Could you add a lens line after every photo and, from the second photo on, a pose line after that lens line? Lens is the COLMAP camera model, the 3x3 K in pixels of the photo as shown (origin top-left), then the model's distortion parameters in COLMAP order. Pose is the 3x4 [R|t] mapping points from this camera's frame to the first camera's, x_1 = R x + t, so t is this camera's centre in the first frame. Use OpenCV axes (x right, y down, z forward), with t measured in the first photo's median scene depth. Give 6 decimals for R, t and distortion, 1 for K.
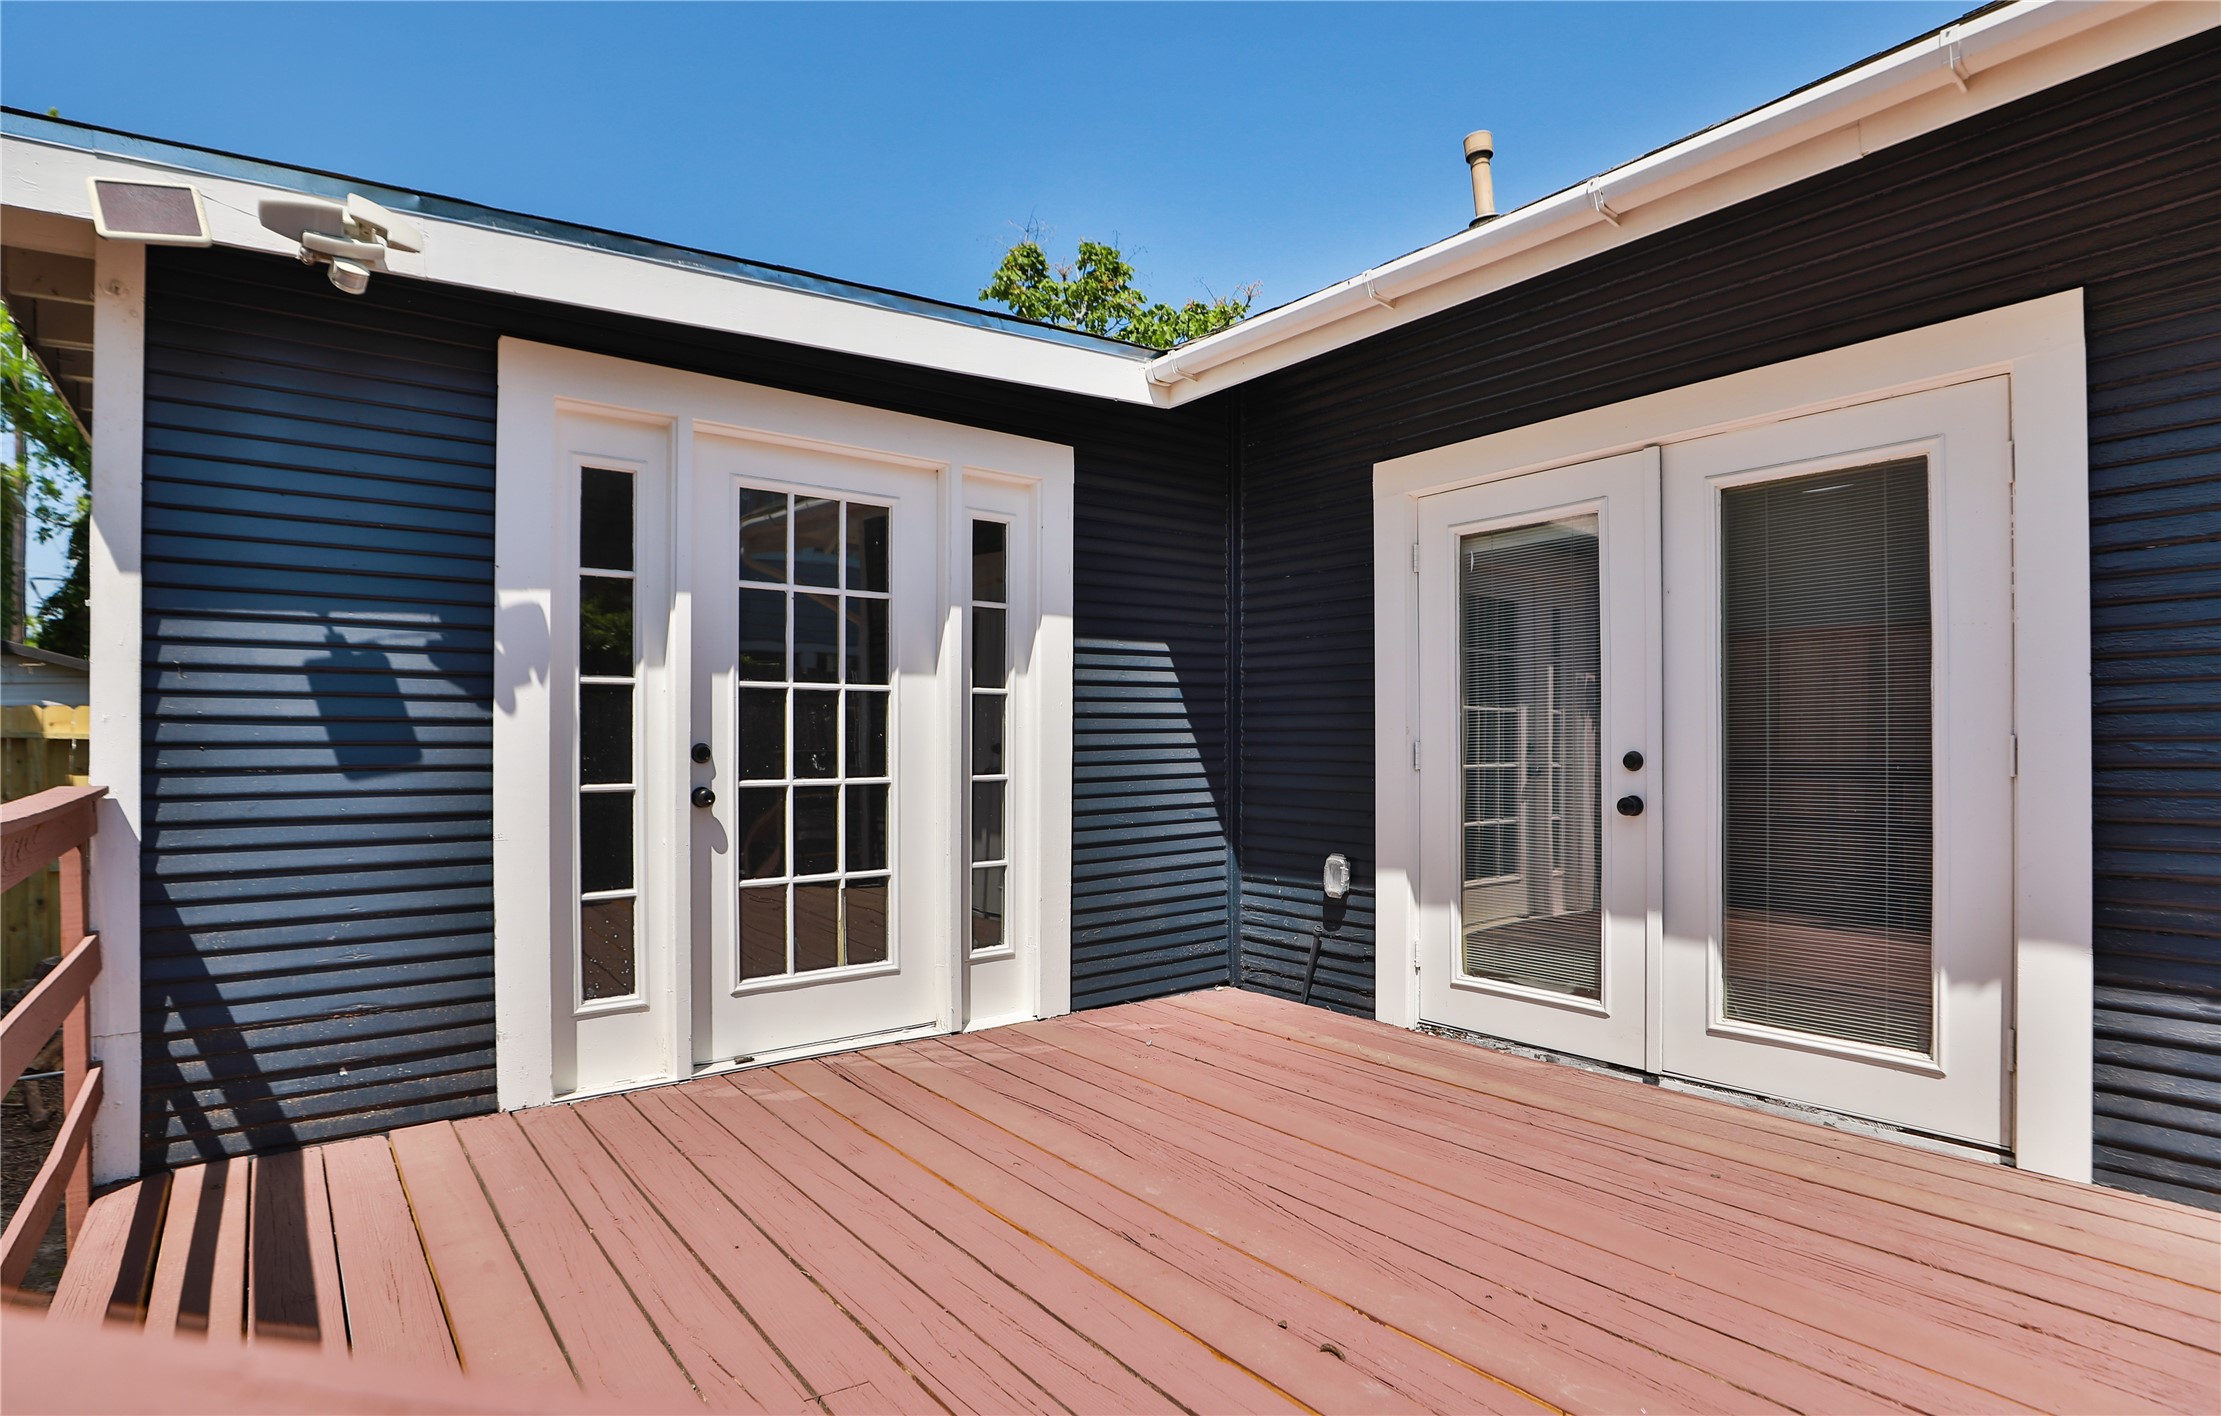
lens RADIAL K [[1096.0, 0, 1109.4], [0, 1096.0, 741.1], [0, 0, 1]] dist [-0.023824, -0.000495]
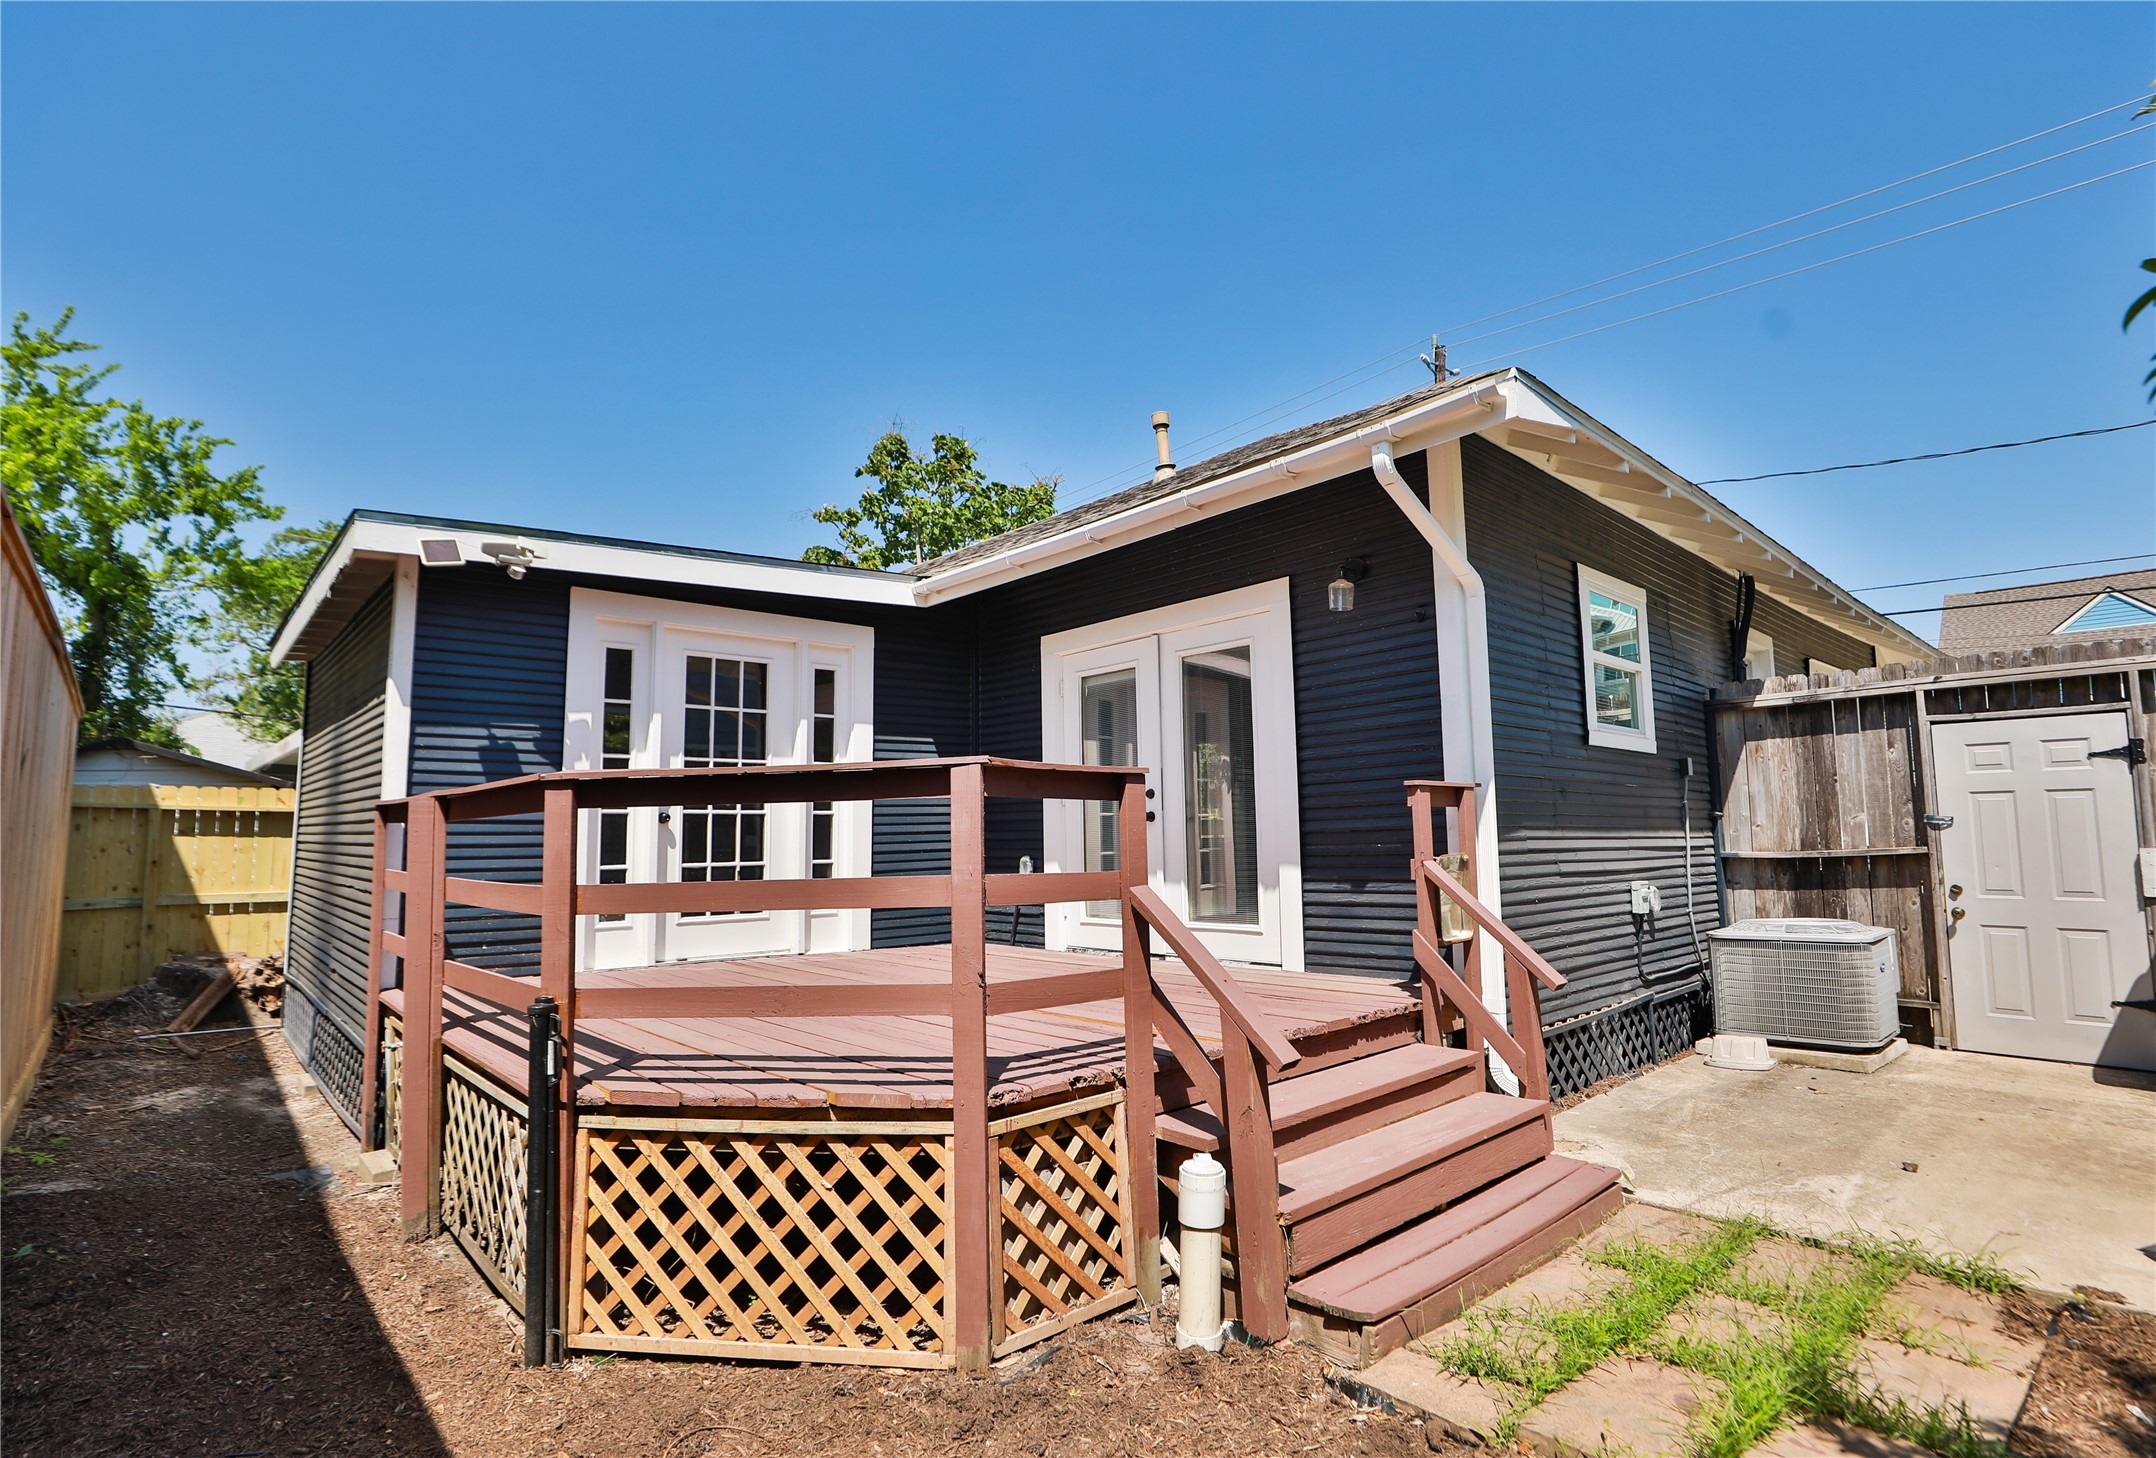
lens RADIAL K [[1078.8, 0, 1078.0], [0, 1078.8, 729.0], [0, 0, 1]] dist [-0.012571, 0.000605]
pose [[0.998042, -0.006196, 0.062234, 0.226538], [0.012638, 0.994532, -0.103663, 0.099475], [-0.061252, 0.104246, 0.992664, -0.901976]]
